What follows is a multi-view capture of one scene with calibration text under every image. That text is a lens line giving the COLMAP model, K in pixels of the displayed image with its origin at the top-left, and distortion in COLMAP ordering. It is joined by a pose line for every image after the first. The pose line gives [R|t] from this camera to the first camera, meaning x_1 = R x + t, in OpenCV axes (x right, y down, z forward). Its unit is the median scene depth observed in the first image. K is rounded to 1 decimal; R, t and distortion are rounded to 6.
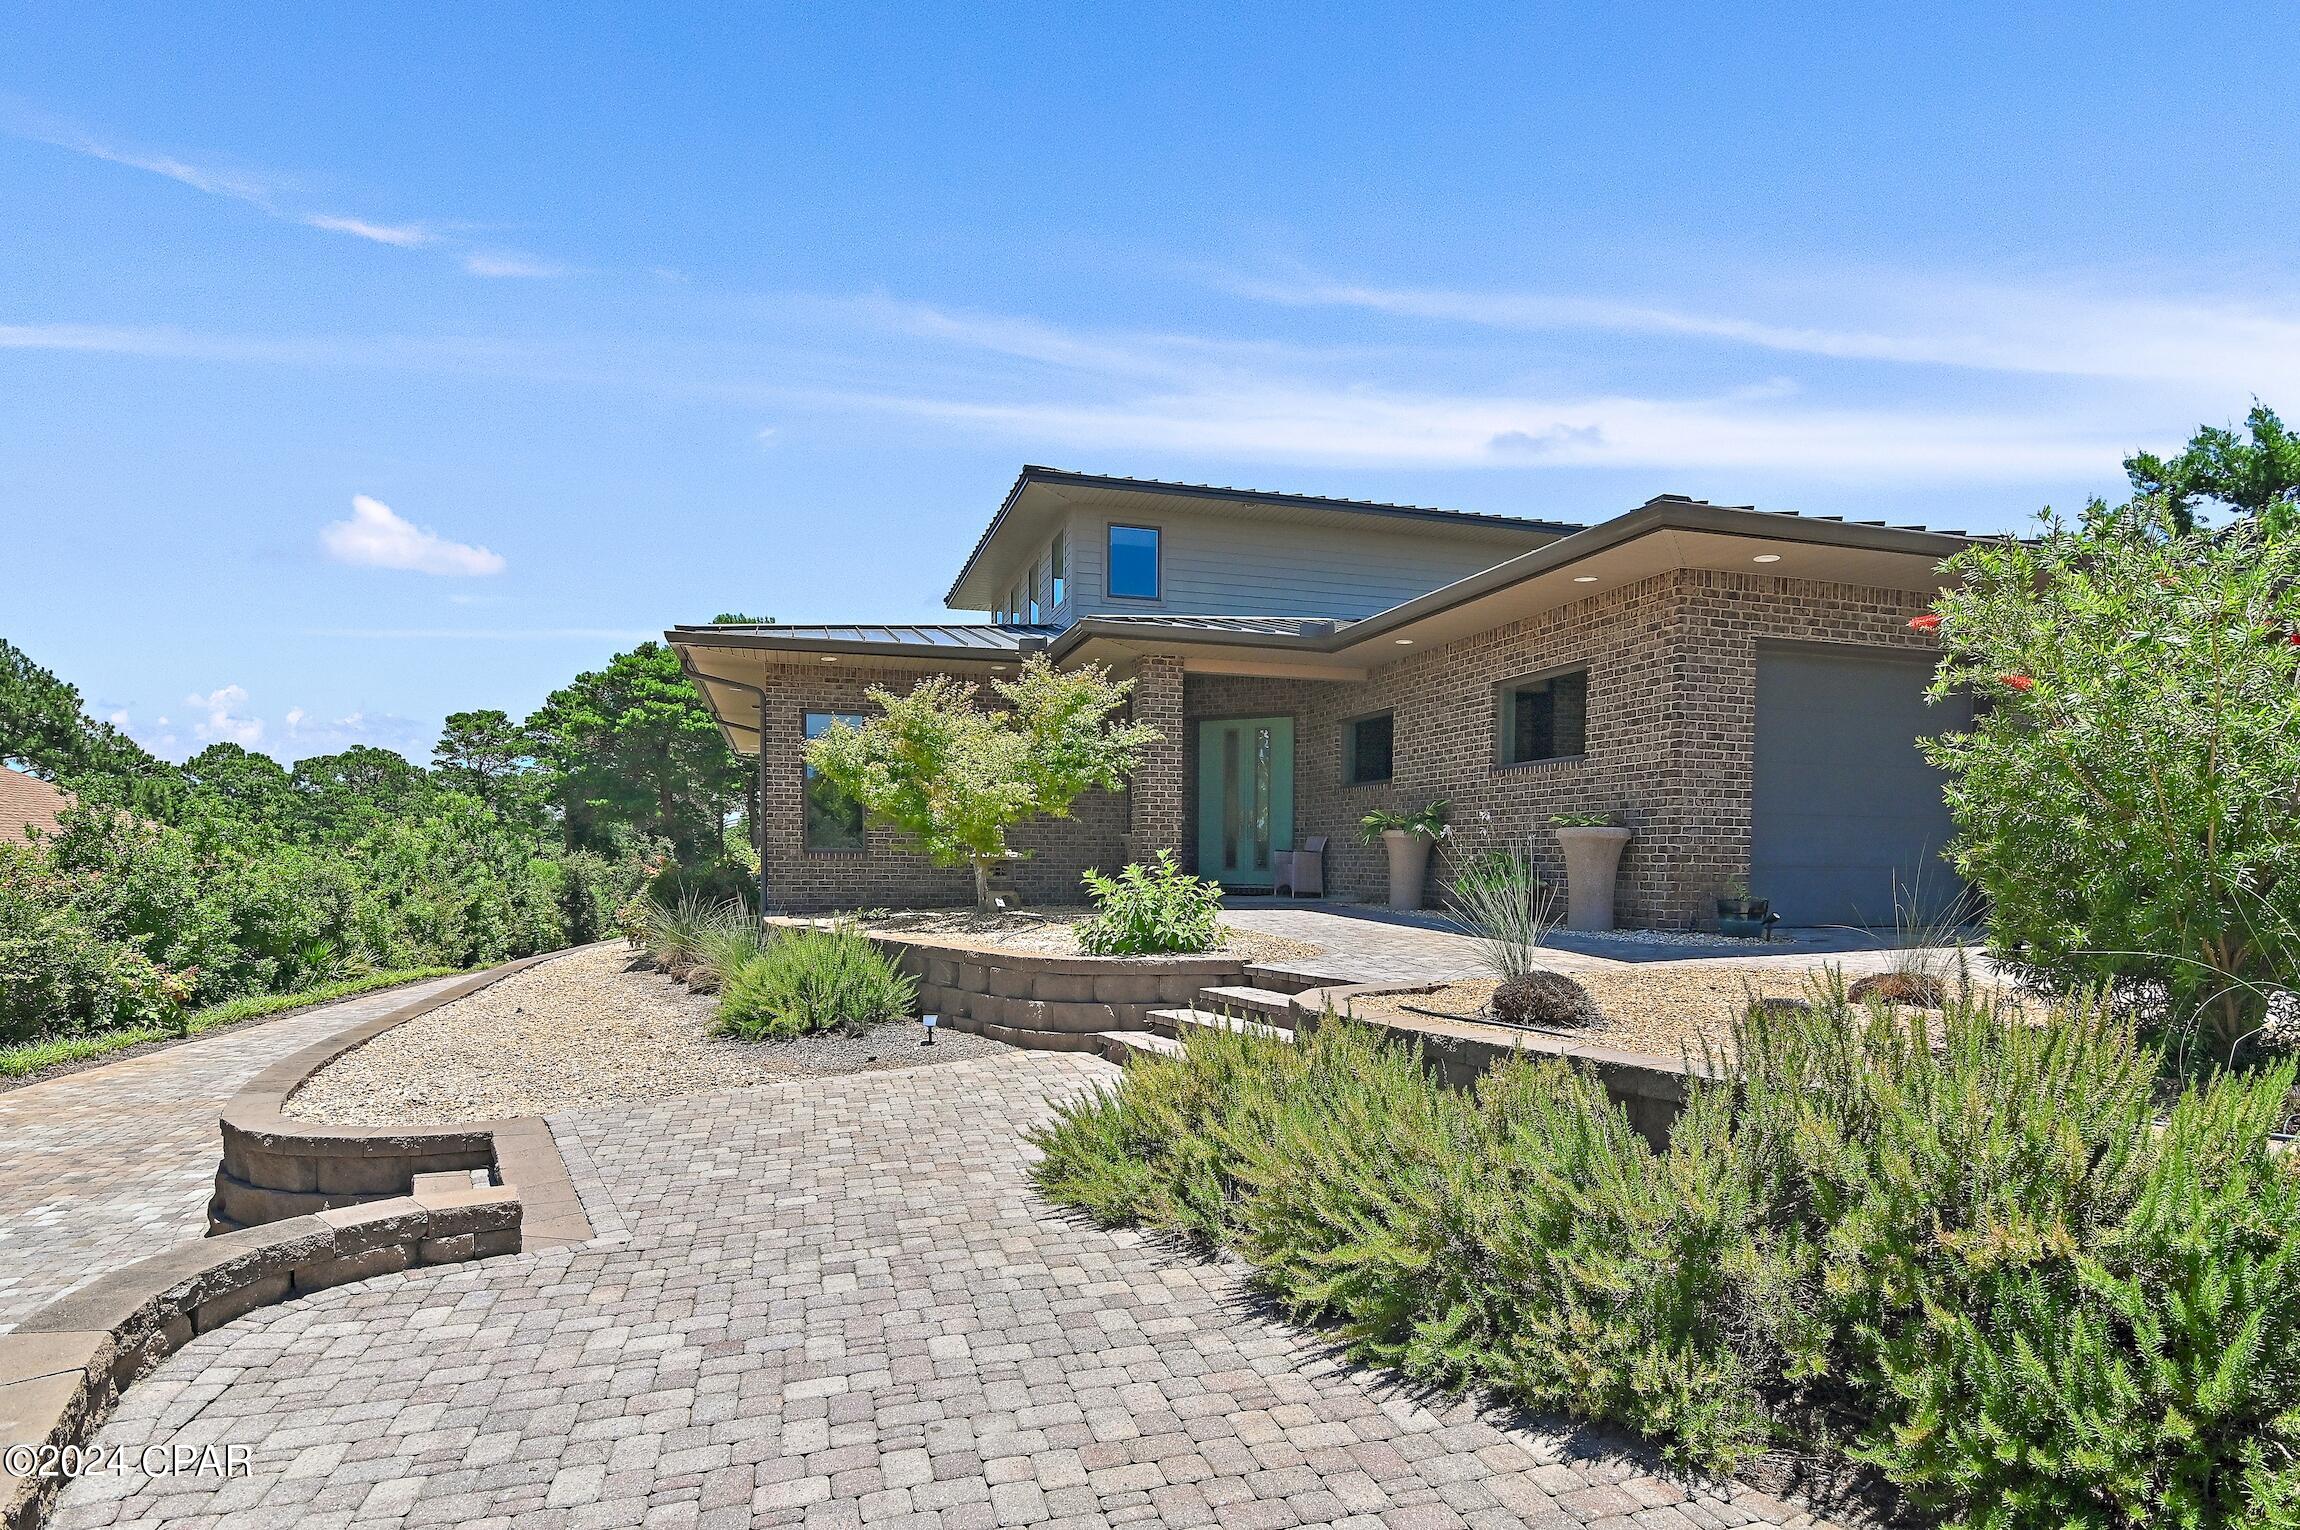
lens RADIAL K [[1145.7, 0, 1150.0], [0, 1145.7, 765.0], [0, 0, 1]] dist [-0.014268, -0.000419]
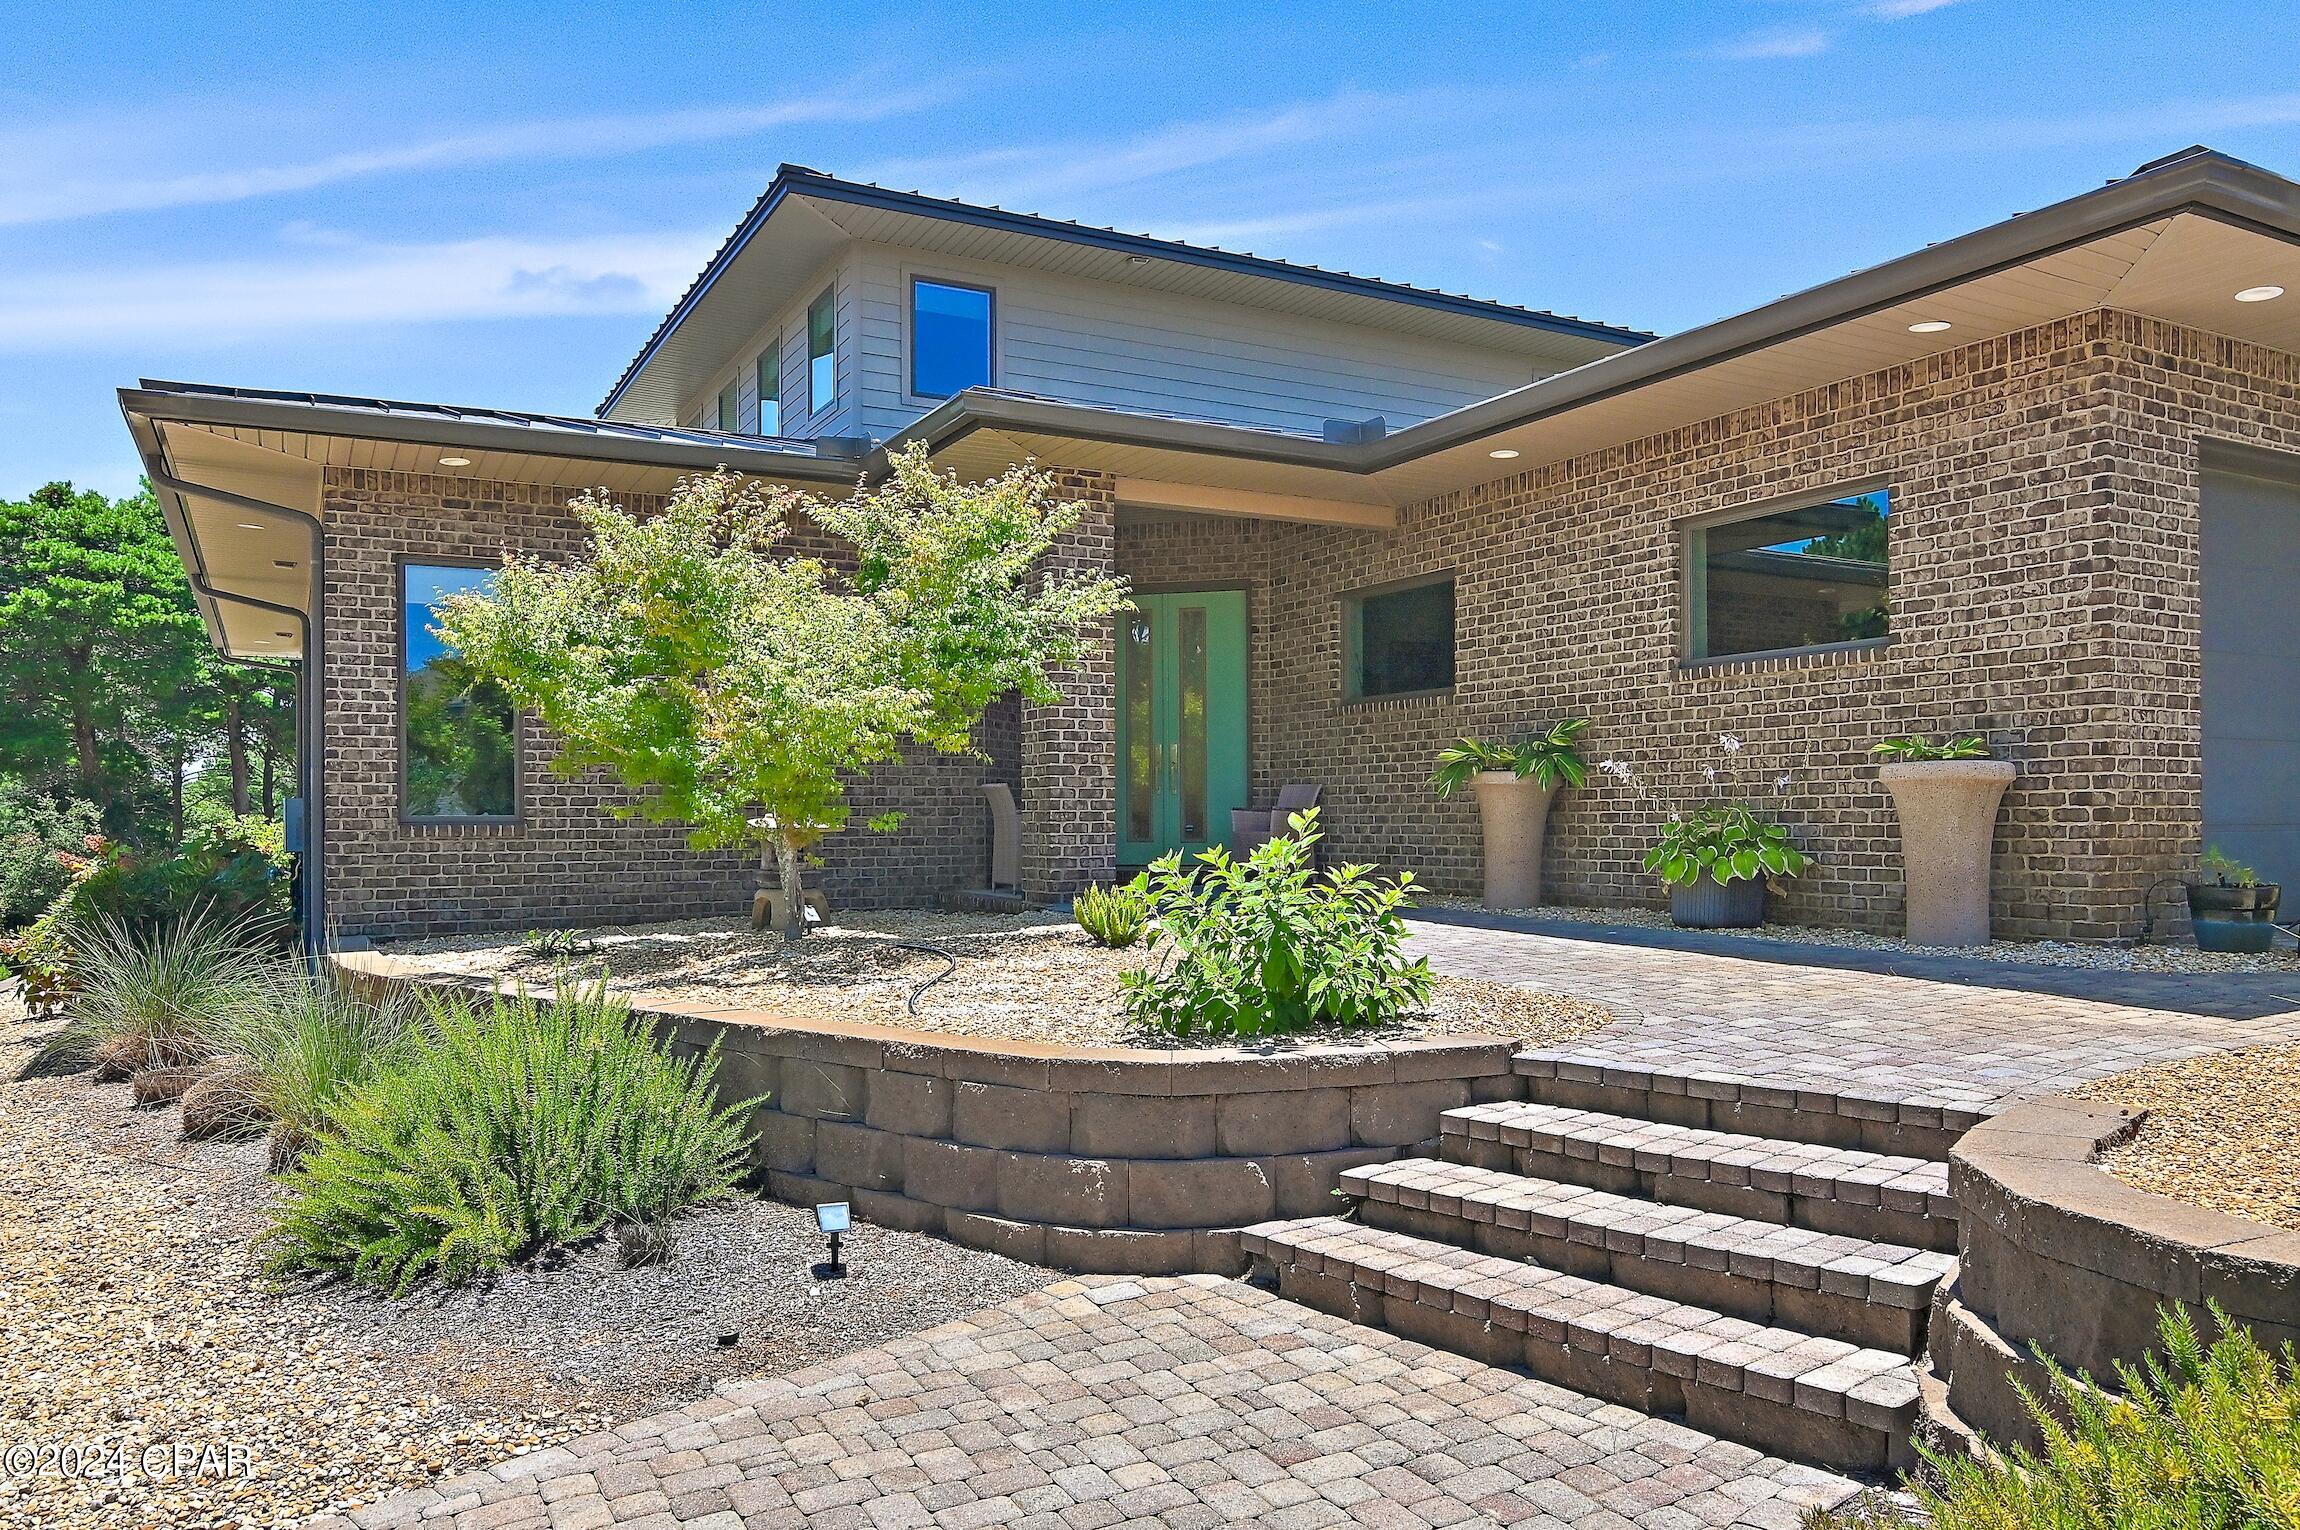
lens RADIAL K [[1560.6, 0, 1149.3], [0, 1560.6, 673.2], [0, 0, 1]] dist [-0.008922, -0.000060]
pose [[0.979351, 0.004071, 0.202127, -0.148602], [-0.001707, 0.999928, -0.011869, 0.019306], [-0.202161, 0.011279, 0.979287, 0.303147]]
